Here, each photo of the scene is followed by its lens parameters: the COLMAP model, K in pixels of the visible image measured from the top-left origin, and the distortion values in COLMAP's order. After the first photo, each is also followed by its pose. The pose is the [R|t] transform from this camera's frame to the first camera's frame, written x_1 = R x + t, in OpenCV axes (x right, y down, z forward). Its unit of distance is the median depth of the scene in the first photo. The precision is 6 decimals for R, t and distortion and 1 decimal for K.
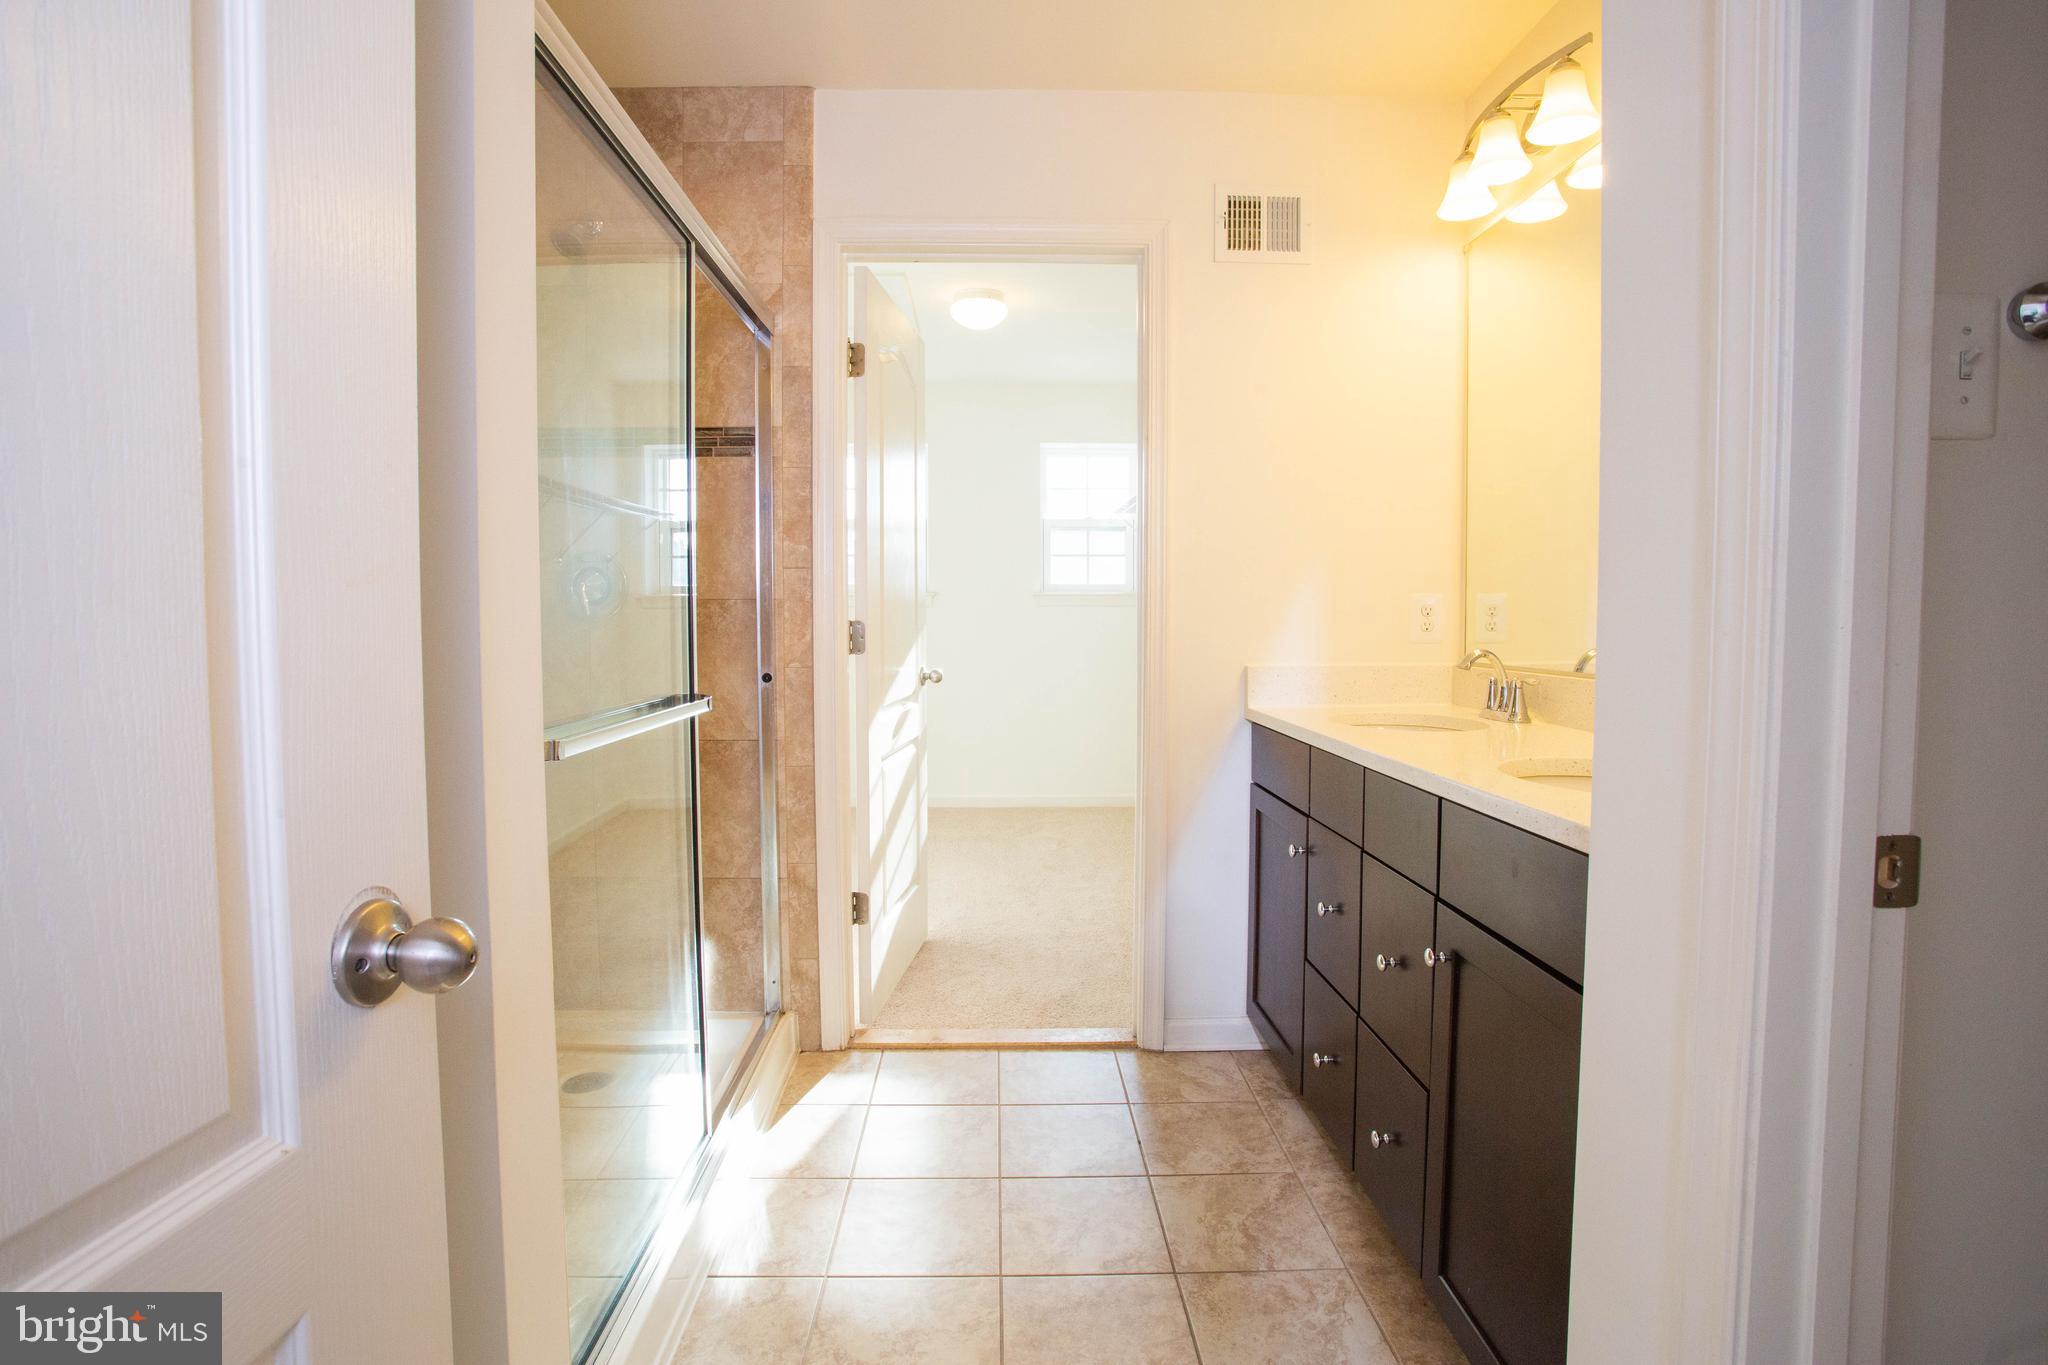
lens RADIAL K [[991.1, 0, 1002.3], [0, 991.1, 670.8], [0, 0, 1]] dist [-0.087519, 0.042493]
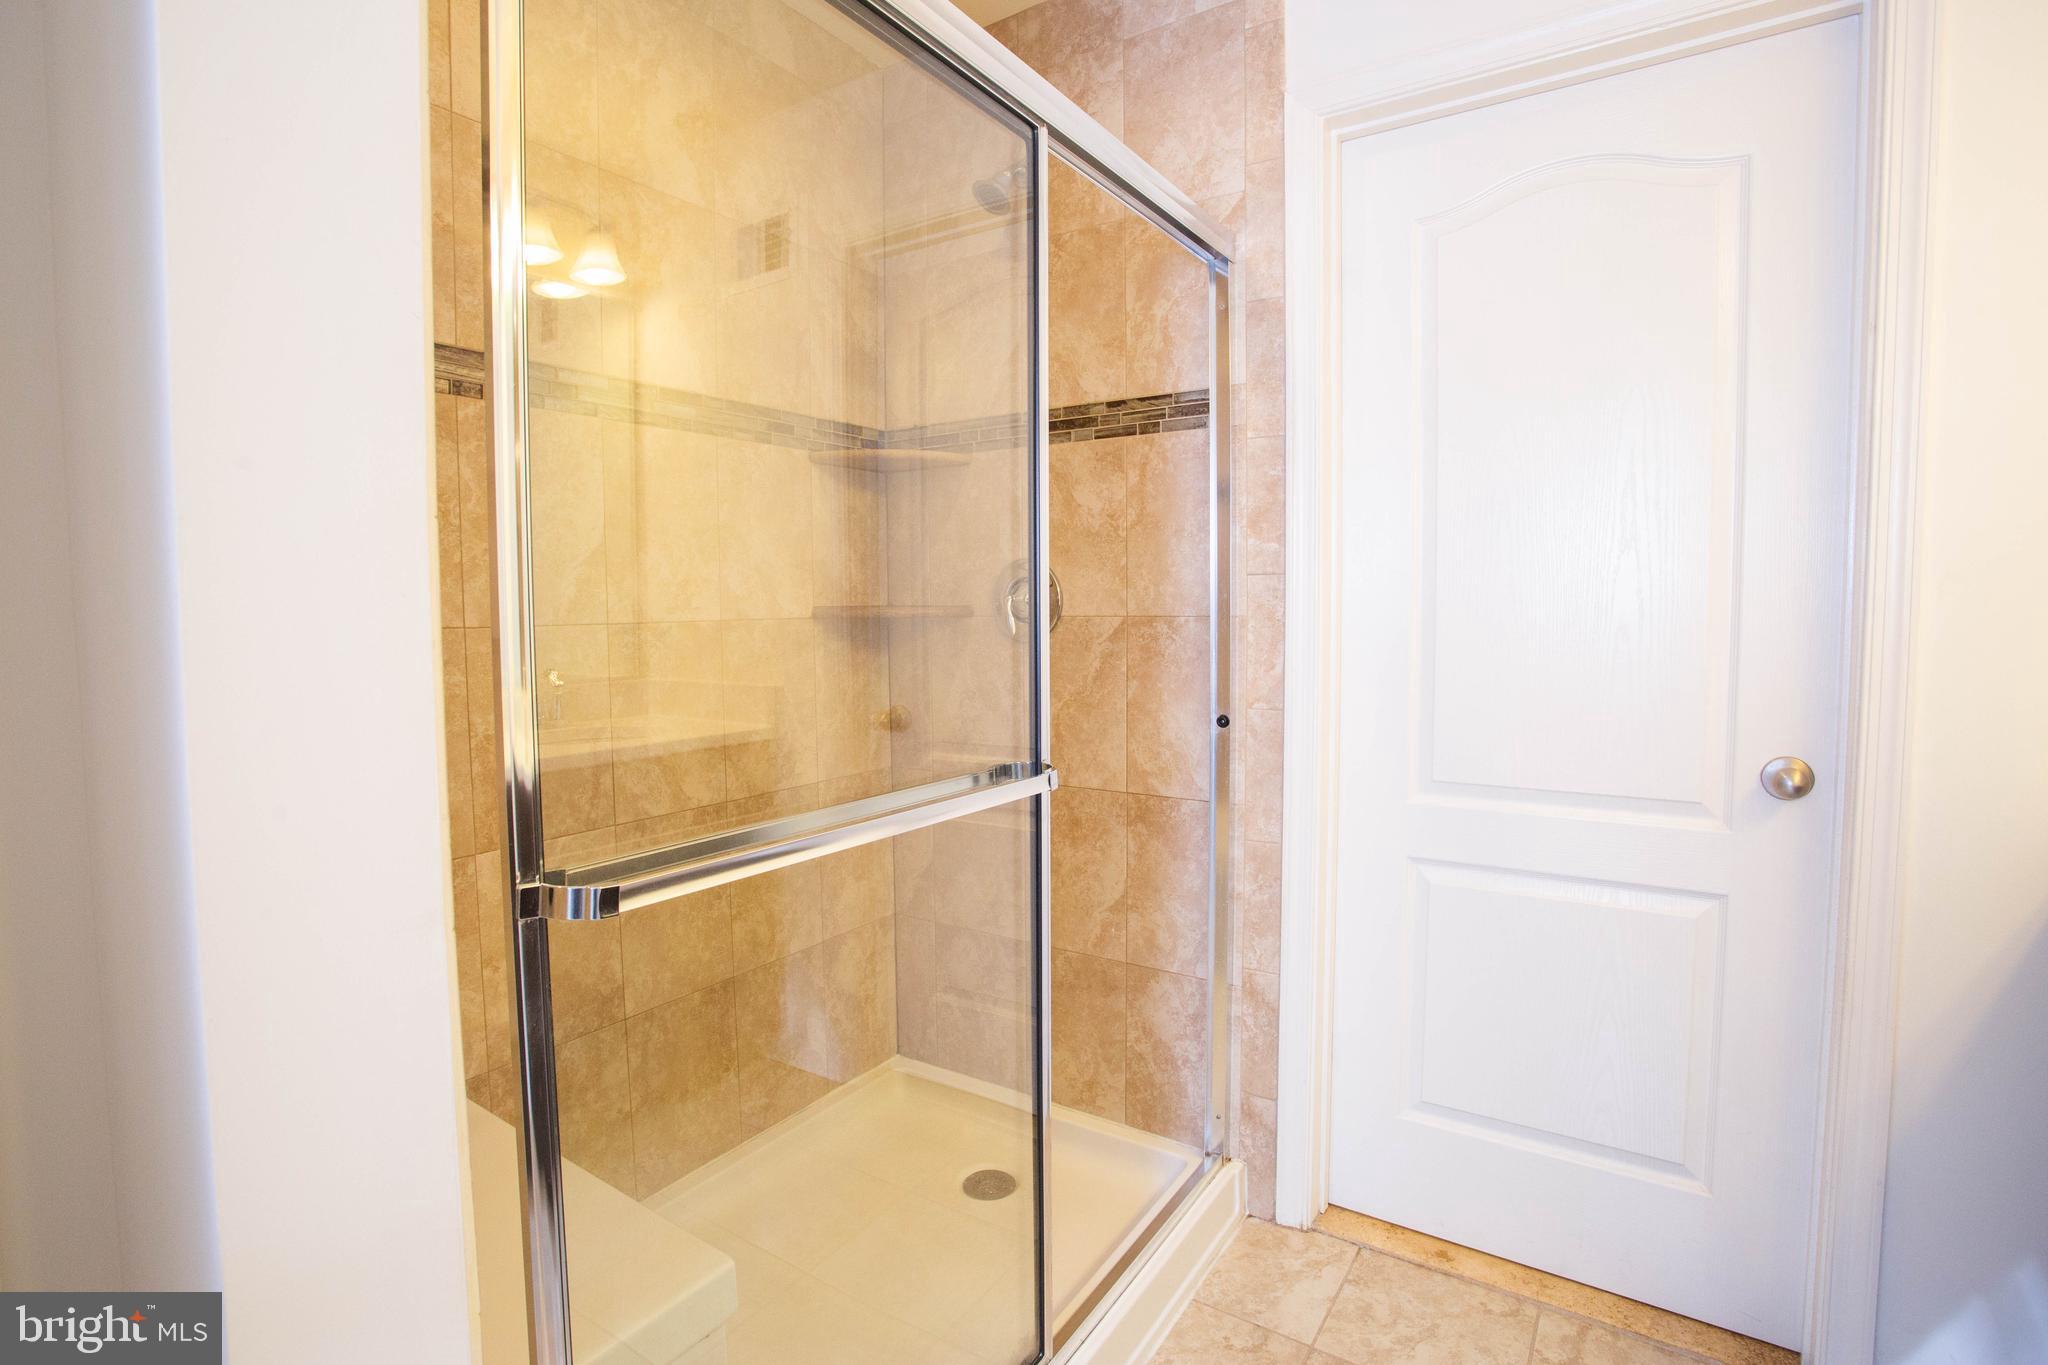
lens RADIAL K [[991.1, 0, 1002.3], [0, 991.1, 670.8], [0, 0, 1]] dist [-0.087519, 0.042493]
pose [[0.822826, 0.029464, -0.567529, 0.049547], [-0.026468, 0.999558, 0.013519, -0.037239], [0.567677, 0.003898, 0.823242, 0.287353]]
